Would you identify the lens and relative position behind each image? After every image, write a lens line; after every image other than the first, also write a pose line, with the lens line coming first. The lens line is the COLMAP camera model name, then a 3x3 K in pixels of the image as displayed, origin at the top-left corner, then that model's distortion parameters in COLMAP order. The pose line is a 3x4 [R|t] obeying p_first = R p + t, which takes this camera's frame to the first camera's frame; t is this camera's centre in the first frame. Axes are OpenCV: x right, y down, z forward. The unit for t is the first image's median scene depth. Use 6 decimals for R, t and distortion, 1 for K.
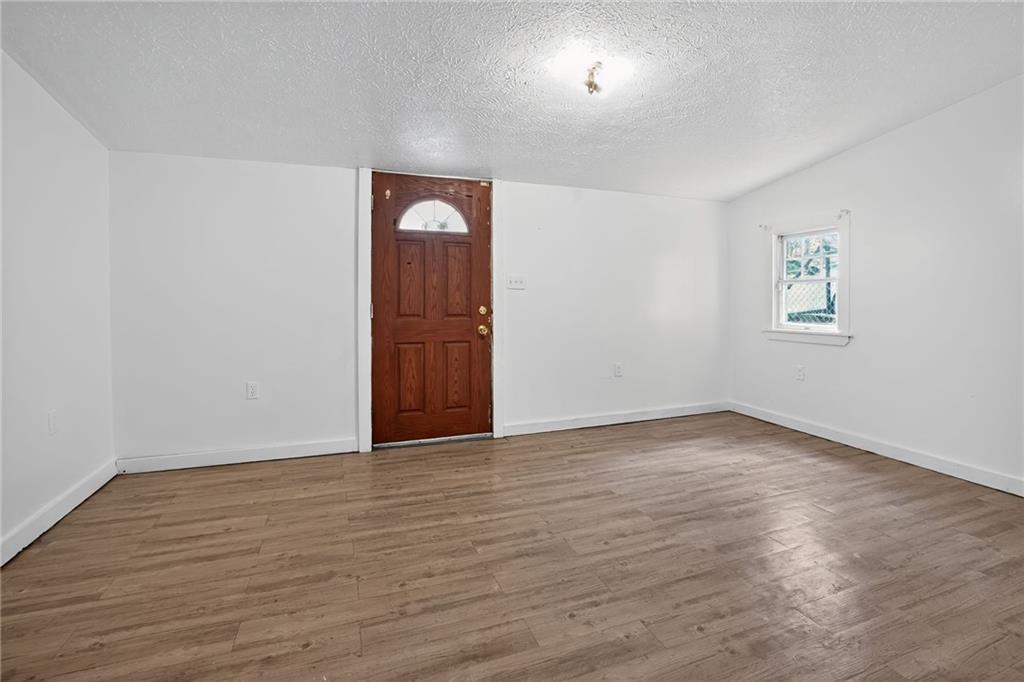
lens RADIAL K [[491.5, 0, 518.2], [0, 491.5, 308.2], [0, 0, 1]] dist [-0.057206, 0.018694]
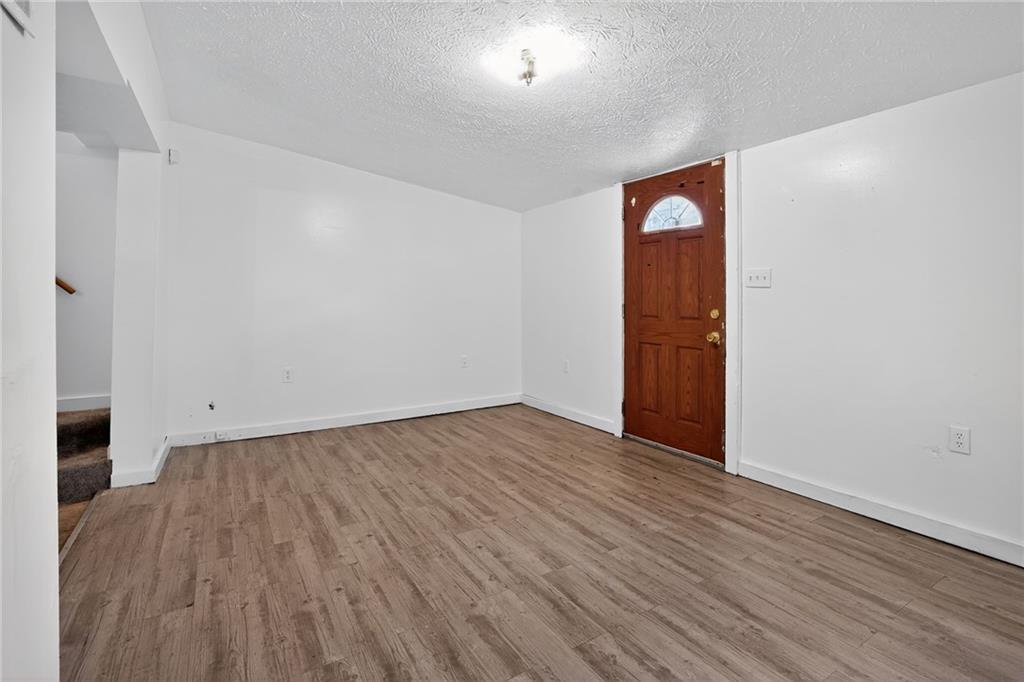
lens RADIAL K [[485.6, 0, 506.0], [0, 485.6, 295.7], [0, 0, 1]] dist [-0.059735, 0.024495]
pose [[0.175226, -0.007275, -0.984501, 0.731250], [-0.013329, 0.999864, -0.009760, -0.014682], [0.984438, 0.014833, 0.175105, 0.548155]]
